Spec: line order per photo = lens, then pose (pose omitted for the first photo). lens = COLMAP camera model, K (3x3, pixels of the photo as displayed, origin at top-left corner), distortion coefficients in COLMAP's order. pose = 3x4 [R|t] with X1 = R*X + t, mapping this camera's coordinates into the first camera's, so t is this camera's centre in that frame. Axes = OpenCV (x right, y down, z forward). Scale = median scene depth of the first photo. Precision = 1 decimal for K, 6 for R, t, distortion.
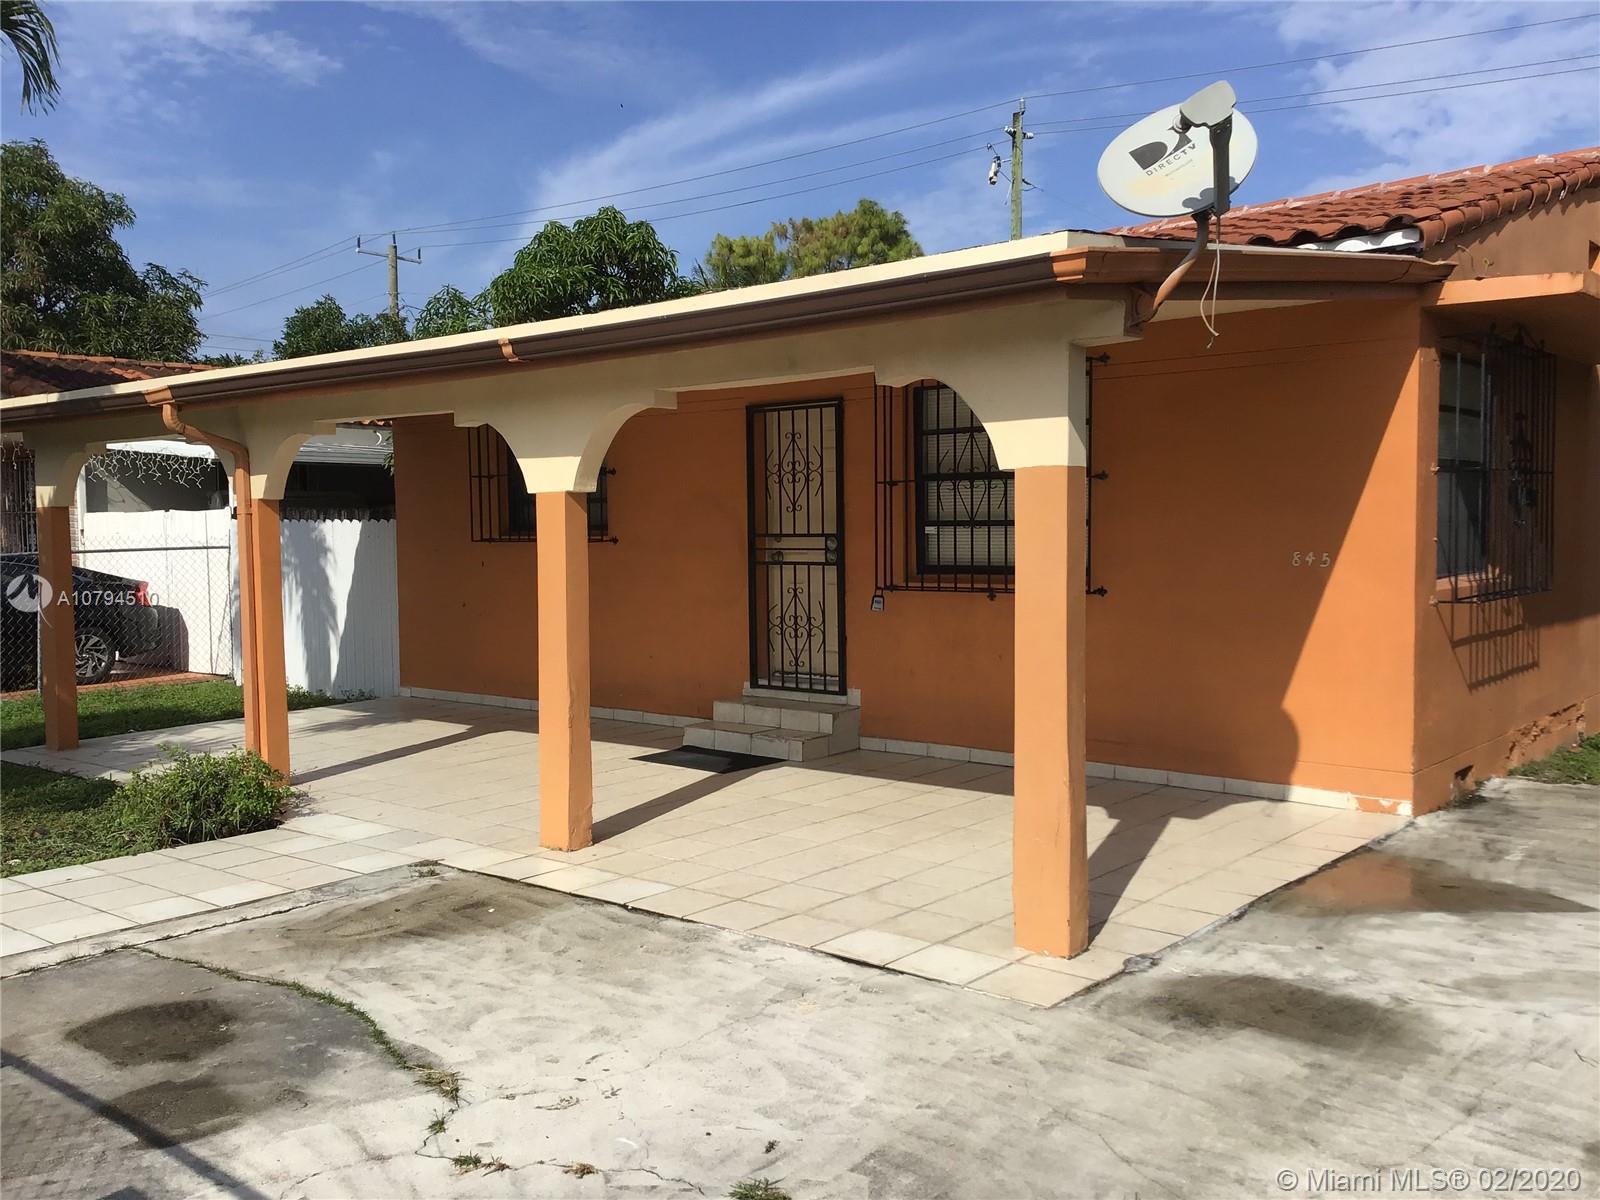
lens RADIAL K [[1421.9, 0, 798.3], [0, 1421.9, 596.5], [0, 0, 1]] dist [0.104250, -0.150695]
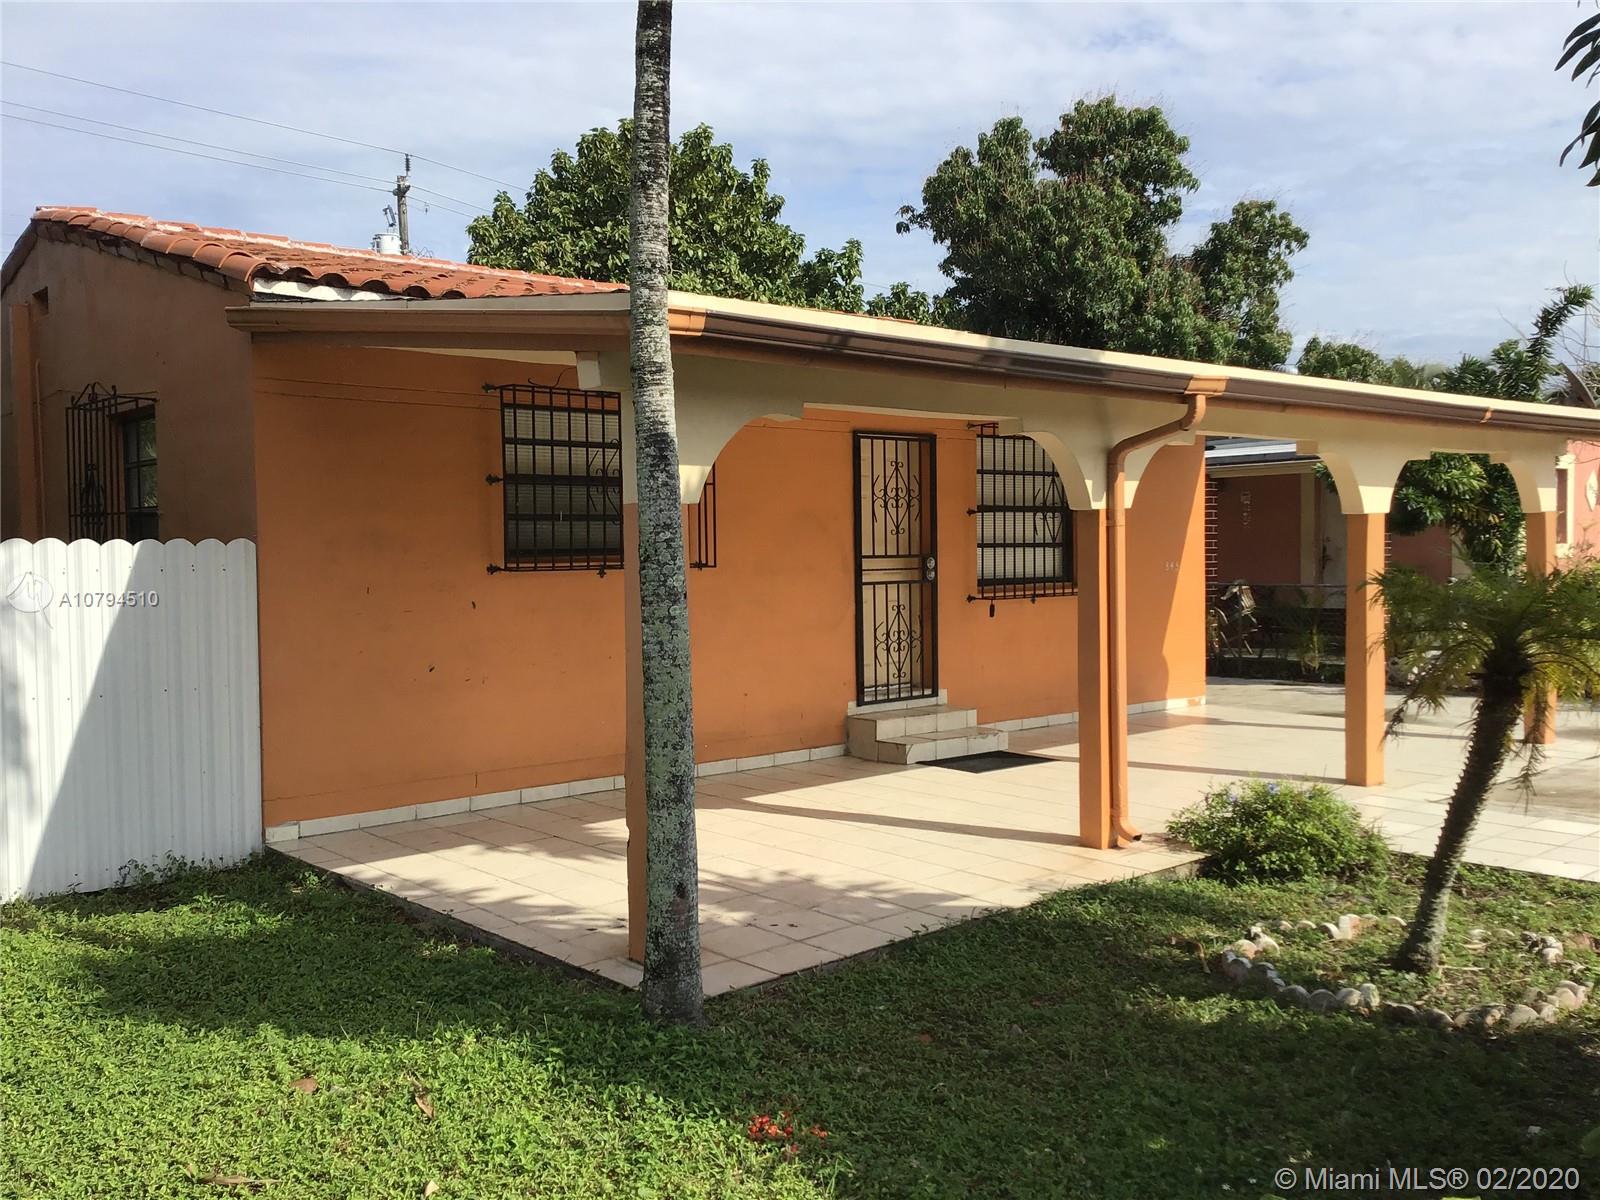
lens RADIAL K [[1421.9, 0, 792.5], [0, 1421.9, 595.7], [0, 0, 1]] dist [0.104250, -0.150695]
pose [[0.147173, -0.025204, 0.988790, -1.231560], [0.062451, 0.997918, 0.016142, -0.040461], [-0.987137, 0.059375, 0.148440, 1.046298]]
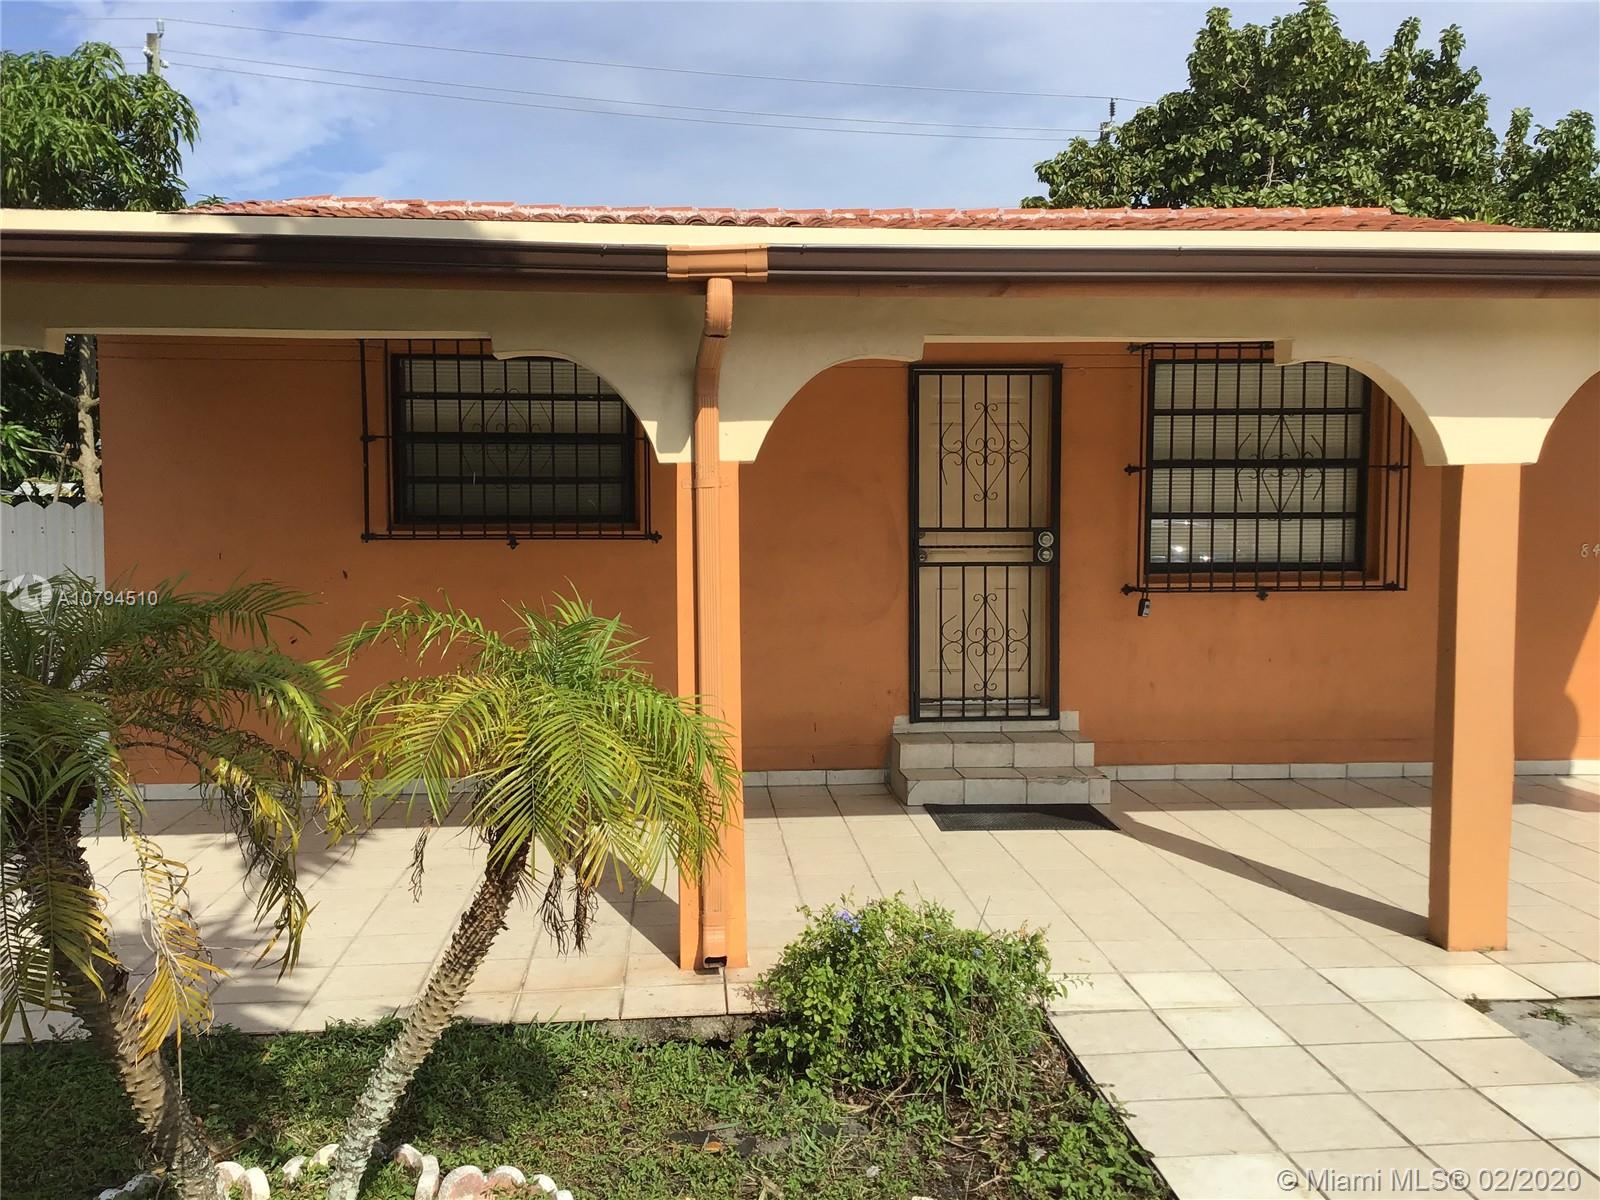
lens RADIAL K [[1421.9, 0, 798.0], [0, 1421.9, 596.4], [0, 0, 1]] dist [0.104250, -0.150695]
pose [[0.709507, -0.029211, 0.704093, -0.742193], [0.031259, 0.999462, 0.009965, -0.018427], [-0.704005, 0.014939, 0.710038, 0.566101]]
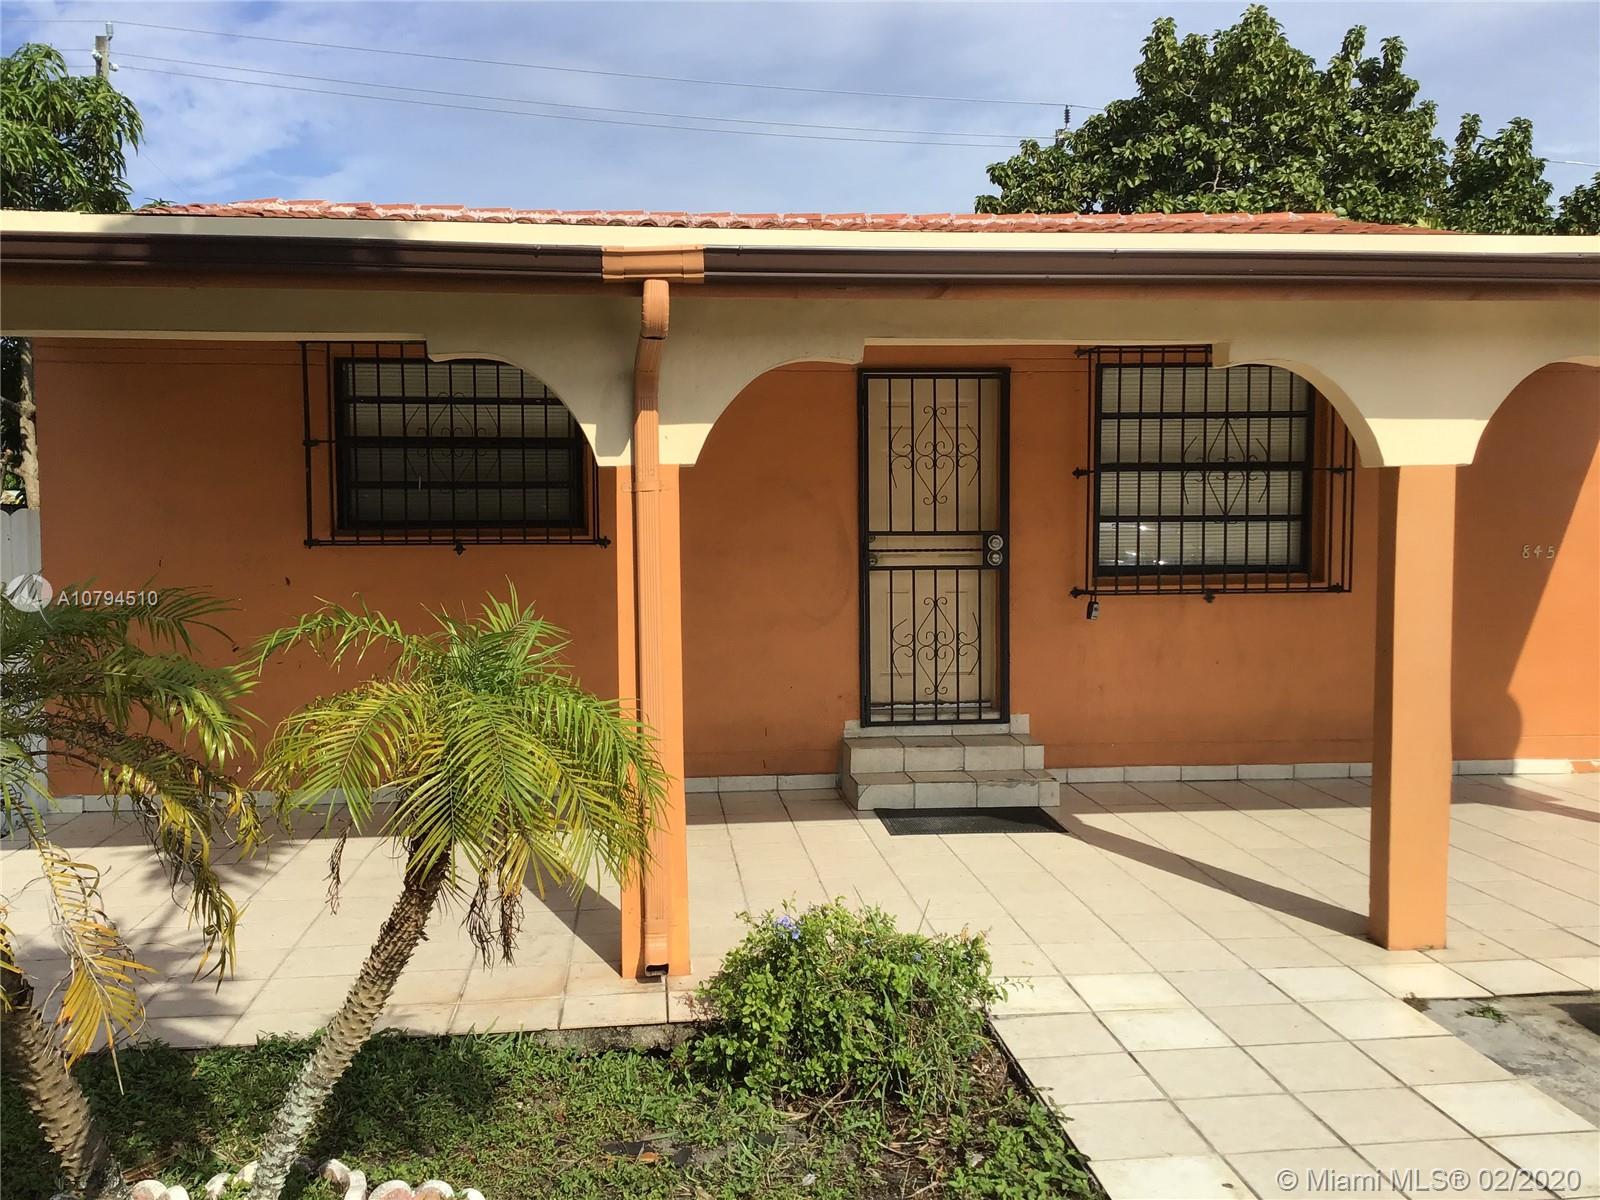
lens RADIAL K [[1421.9, 0, 796.8], [0, 1421.9, 594.2], [0, 0, 1]] dist [0.104250, -0.150695]
pose [[0.691354, -0.028777, 0.721943, -0.734167], [0.035907, 0.999340, 0.005448, -0.017442], [-0.721624, 0.022156, 0.691931, 0.562319]]
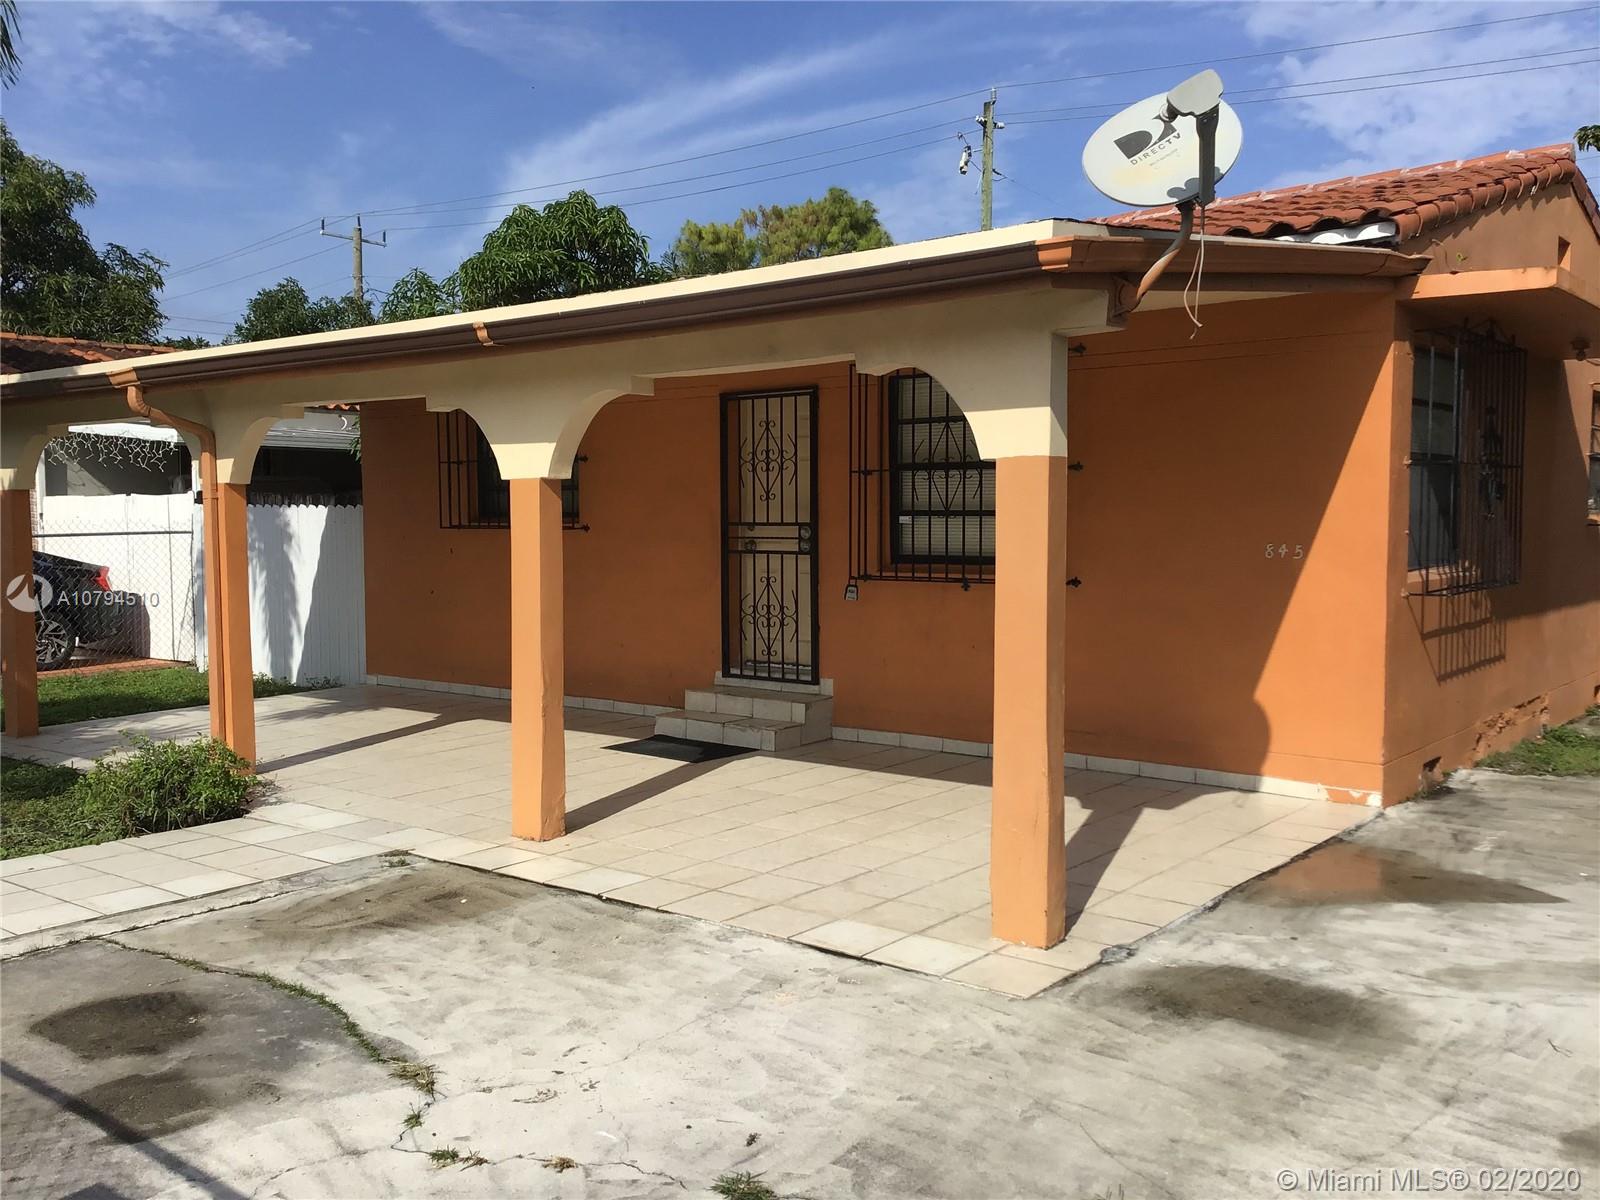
lens RADIAL K [[1421.9, 0, 799.1], [0, 1421.9, 596.0], [0, 0, 1]] dist [0.104250, -0.150695]
pose [[0.999692, 0.005533, 0.024208, -0.005343], [-0.005710, 0.999957, 0.007267, 0.000013], [-0.024167, -0.007403, 0.999681, 0.004176]]
